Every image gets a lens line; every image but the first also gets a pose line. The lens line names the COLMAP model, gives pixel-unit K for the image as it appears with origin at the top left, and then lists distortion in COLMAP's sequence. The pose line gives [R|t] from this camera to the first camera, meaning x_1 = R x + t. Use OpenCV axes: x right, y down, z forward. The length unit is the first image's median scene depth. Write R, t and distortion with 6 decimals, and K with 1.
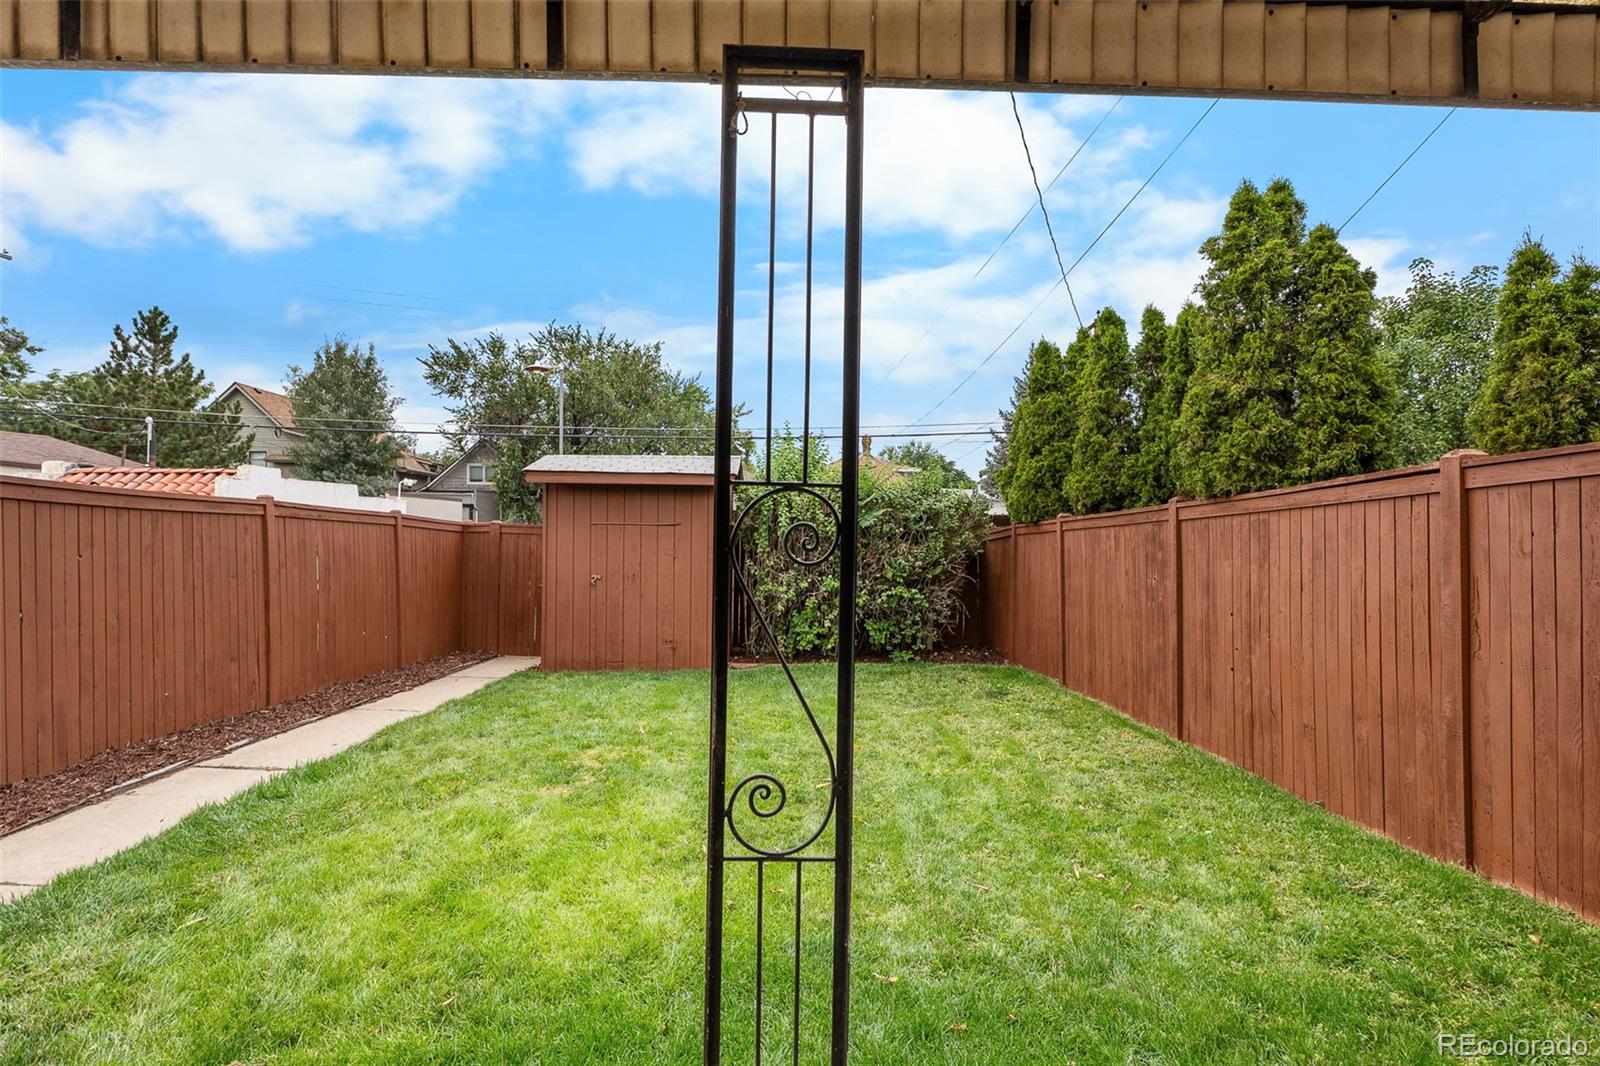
lens RADIAL K [[742.4, 0, 799.7], [0, 742.4, 538.0], [0, 0, 1]] dist [-0.002235, 0.000106]
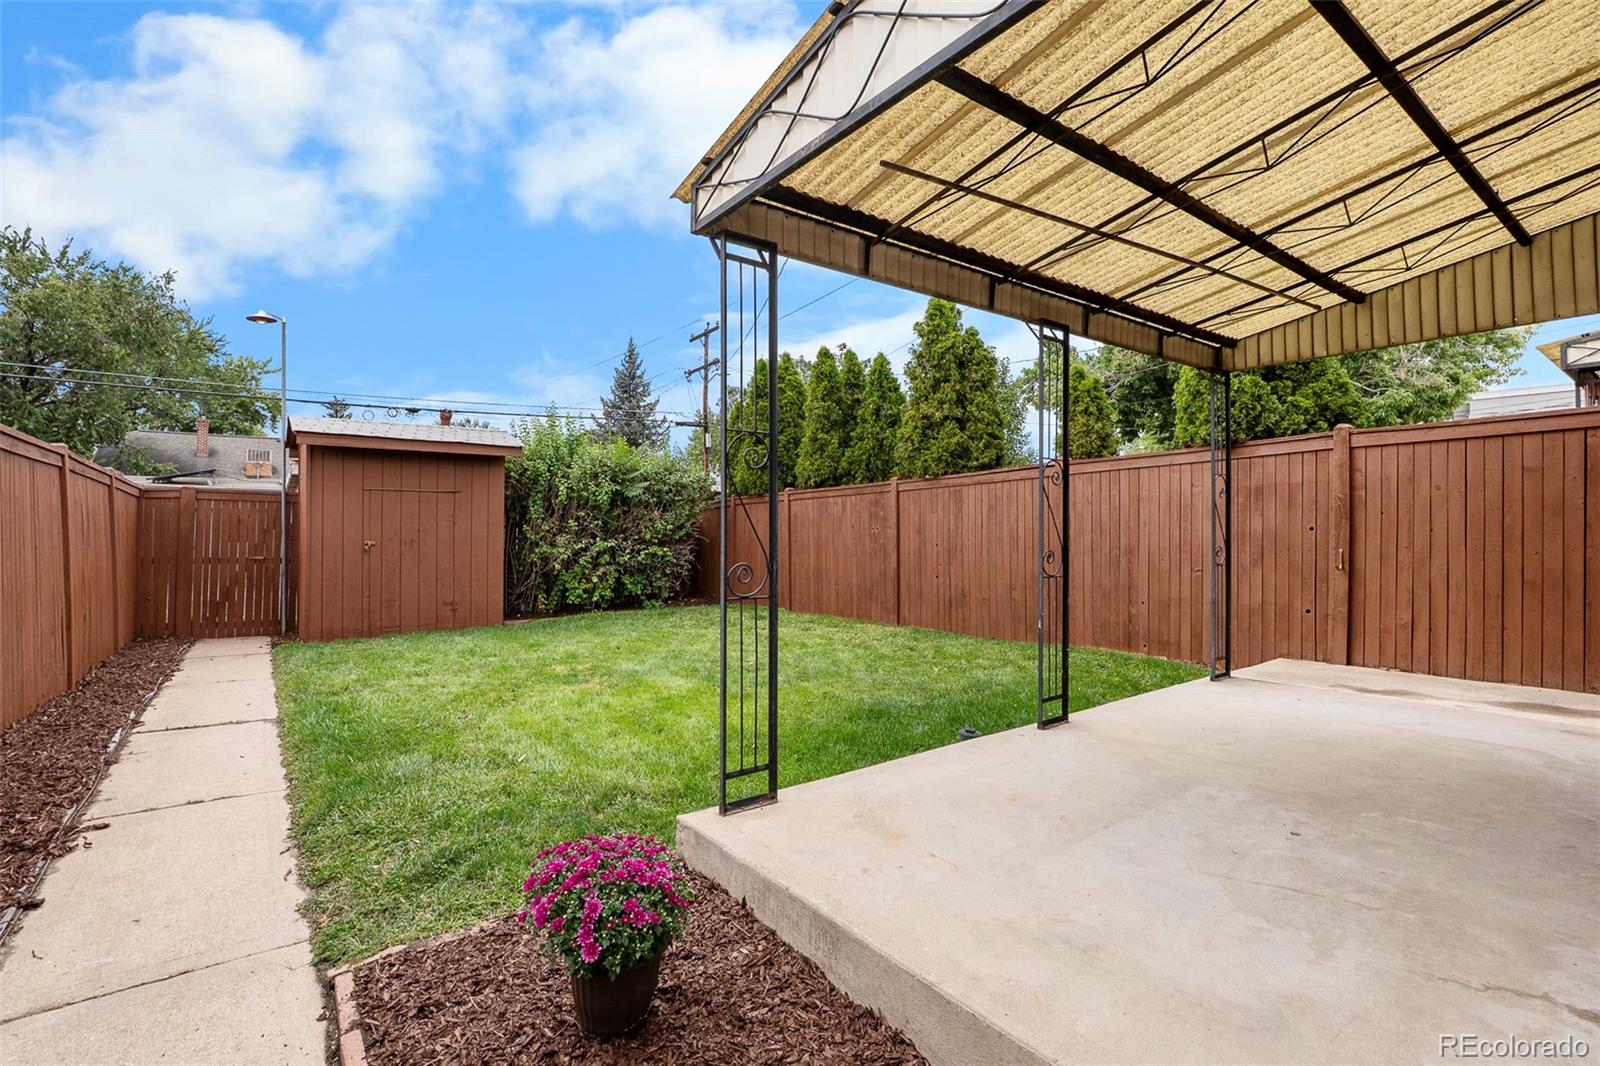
lens RADIAL K [[744.4, 0, 784.0], [0, 744.4, 528.9], [0, 0, 1]] dist [-0.010931, 0.000707]
pose [[0.836181, -0.007243, 0.548406, -0.616232], [0.001948, 0.999946, 0.010235, 0.043538], [-0.548450, -0.007490, 0.836150, -0.237197]]
